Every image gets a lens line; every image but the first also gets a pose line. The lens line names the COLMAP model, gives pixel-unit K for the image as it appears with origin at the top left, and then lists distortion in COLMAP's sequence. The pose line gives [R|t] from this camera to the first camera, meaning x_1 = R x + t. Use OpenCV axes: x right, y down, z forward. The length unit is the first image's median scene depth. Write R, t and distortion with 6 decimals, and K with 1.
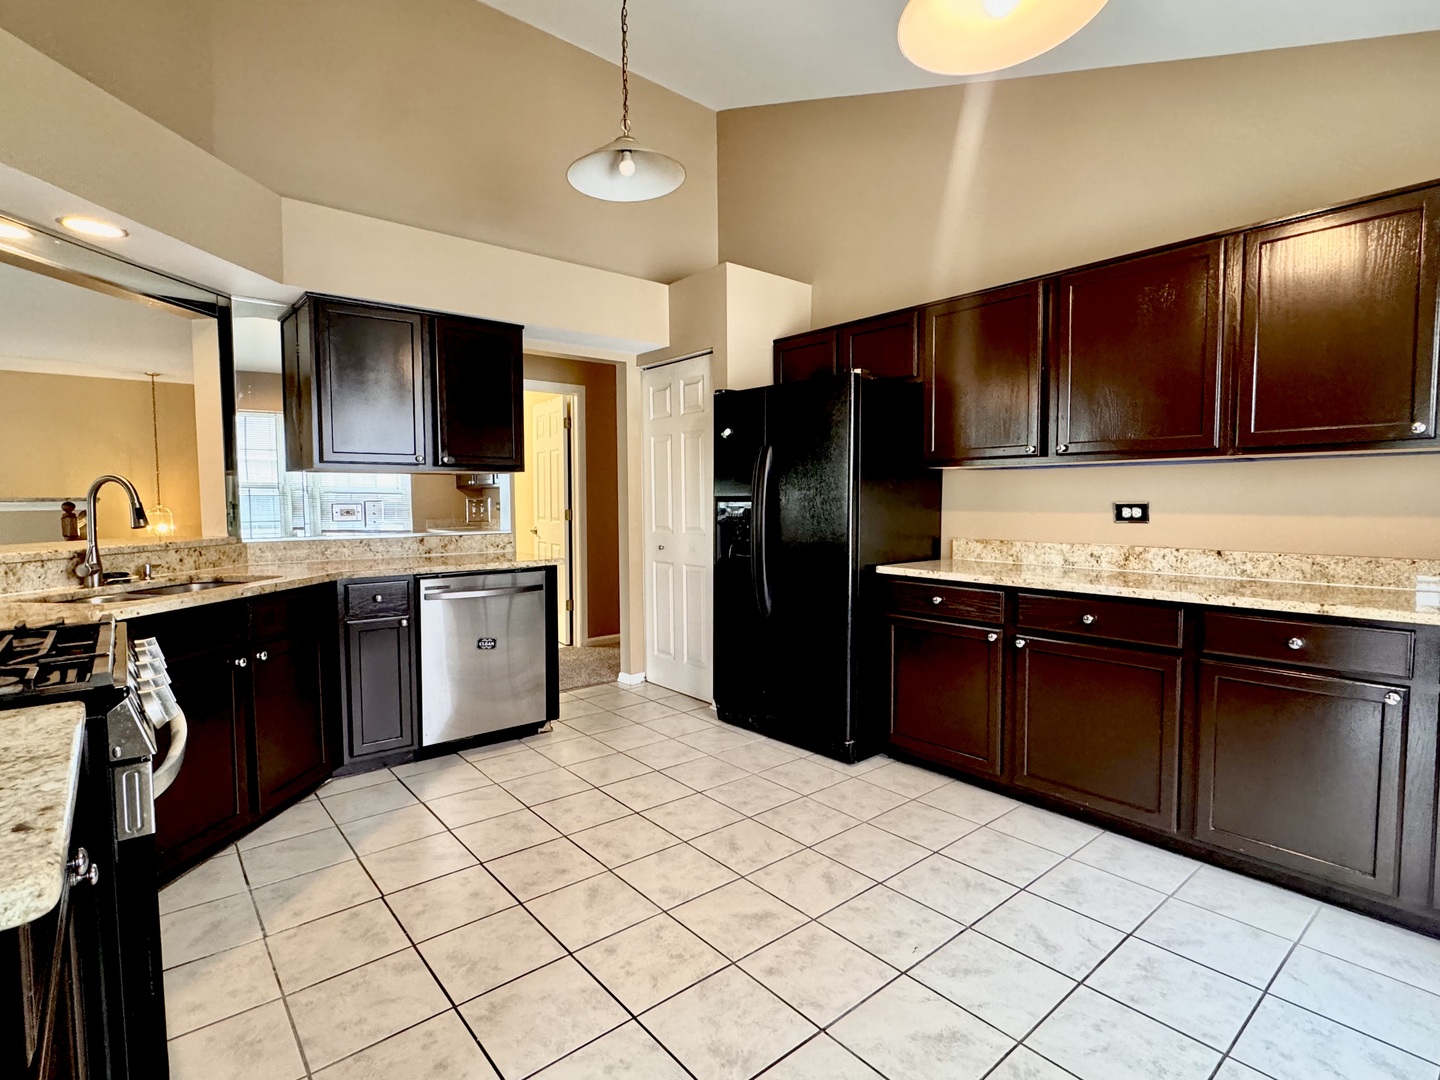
lens RADIAL K [[716.3, 0, 716.7], [0, 716.3, 538.9], [0, 0, 1]] dist [-0.004955, -0.000514]
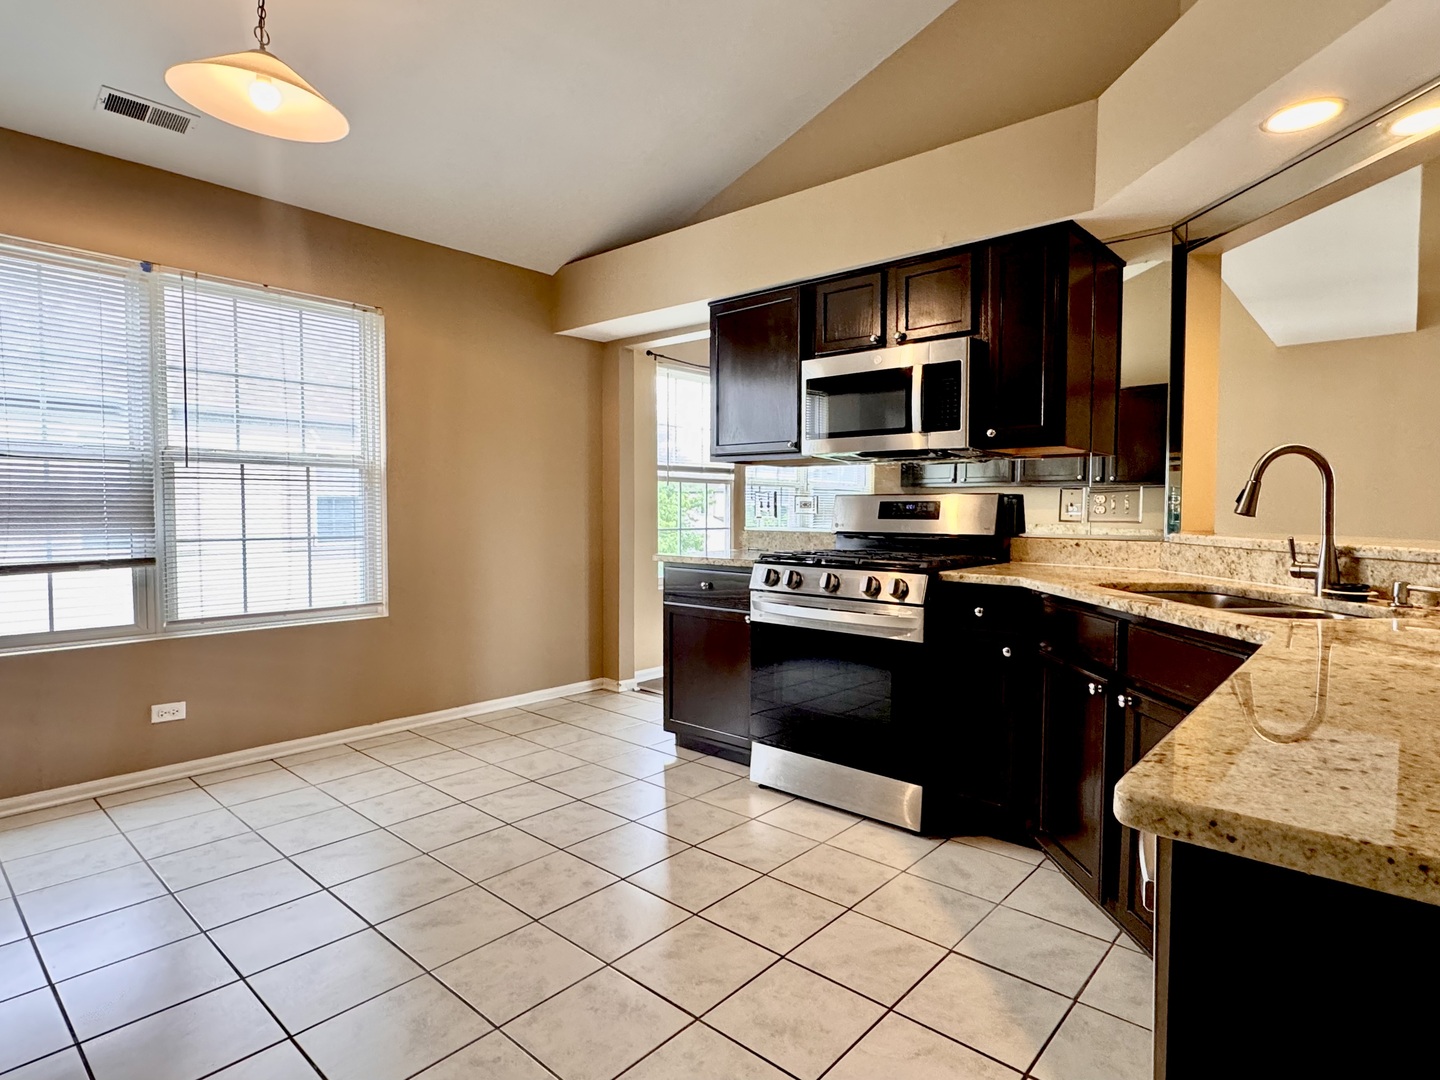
lens RADIAL K [[781.8, 0, 741.8], [0, 781.8, 543.6], [0, 0, 1]] dist [-0.003233, 0.000087]
pose [[-0.986943, 0.006207, -0.160951, -0.143225], [-0.011282, 0.994139, 0.107518, -0.064897], [0.160675, 0.107930, -0.981089, 1.621782]]
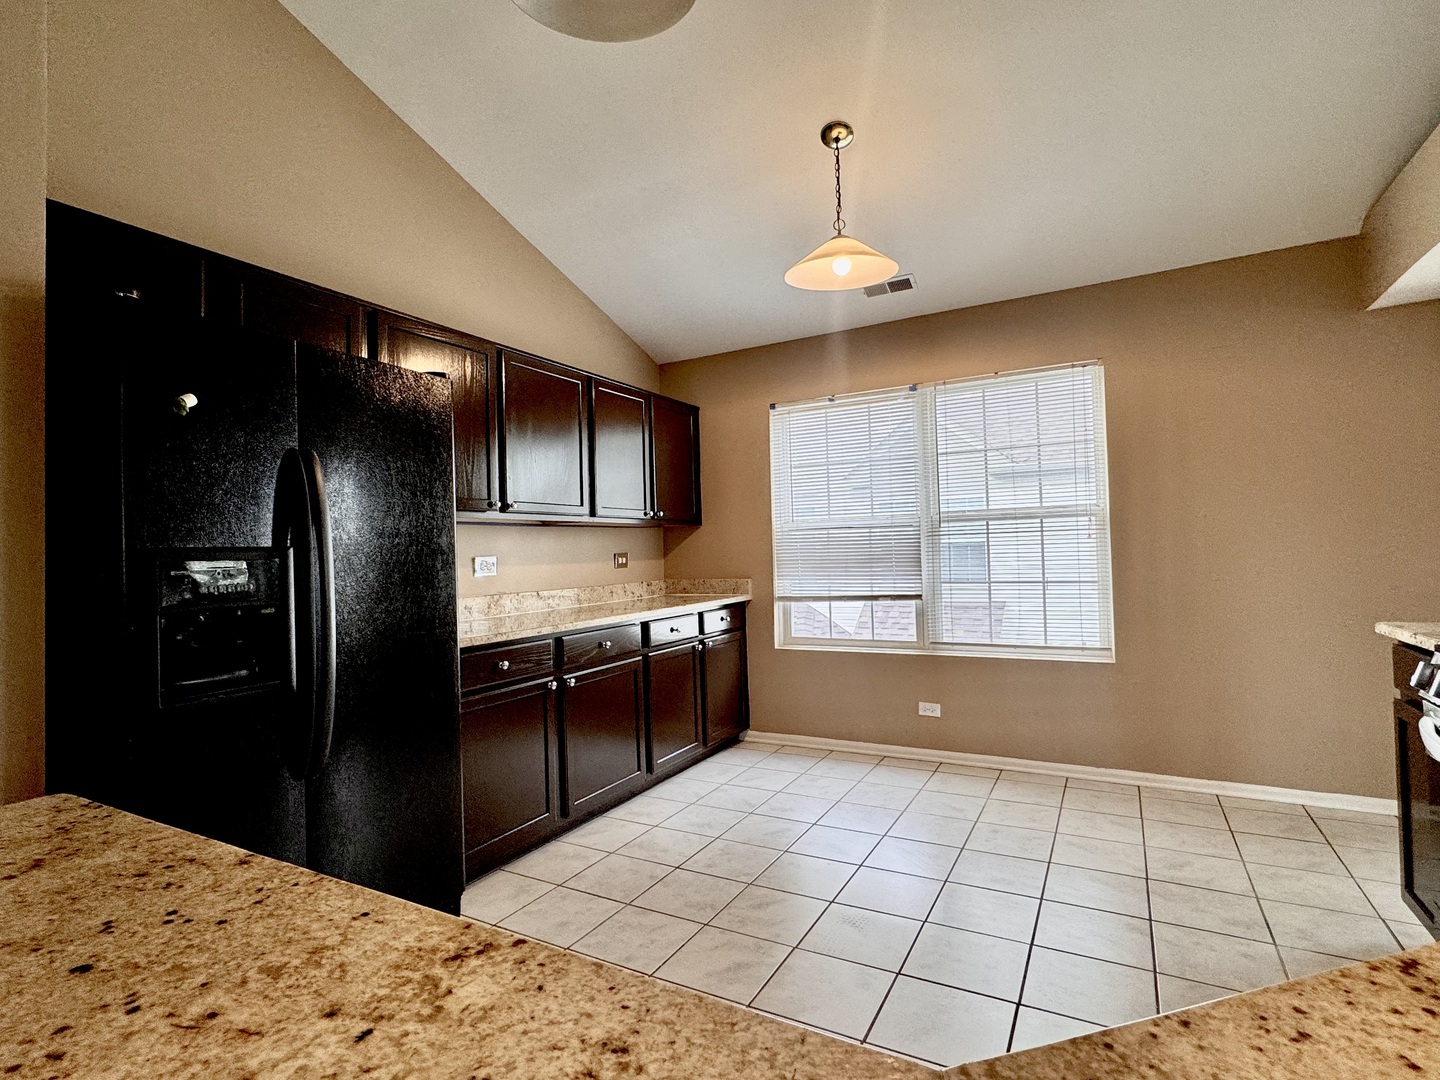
lens RADIAL K [[716.3, 0, 716.7], [0, 716.3, 538.9], [0, 0, 1]] dist [-0.004955, -0.000514]
pose [[-0.352806, 0.033226, 0.935107, -0.723121], [0.085992, 0.996291, -0.002956, -0.053990], [-0.931737, 0.079368, -0.354354, 1.230652]]
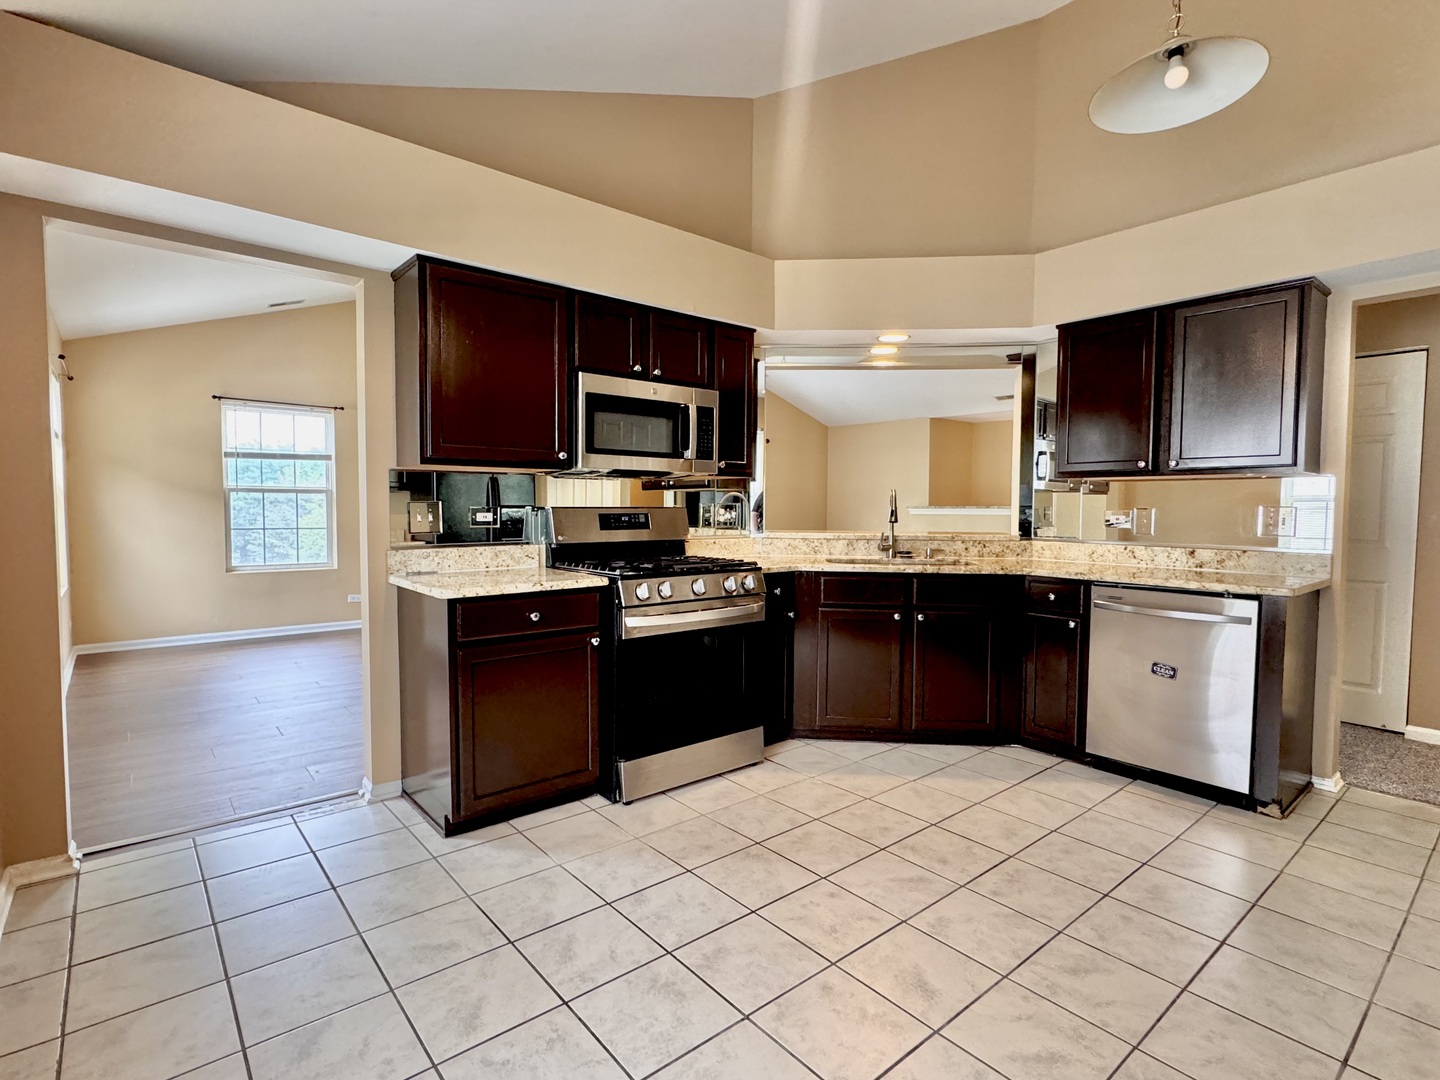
lens RADIAL K [[716.3, 0, 716.7], [0, 716.3, 538.9], [0, 0, 1]] dist [-0.004955, -0.000514]
pose [[-0.002089, 0.049363, -0.998779, 0.723396], [-0.065060, 0.996658, 0.049395, -0.030086], [0.997879, 0.065084, 0.001129, 0.576499]]
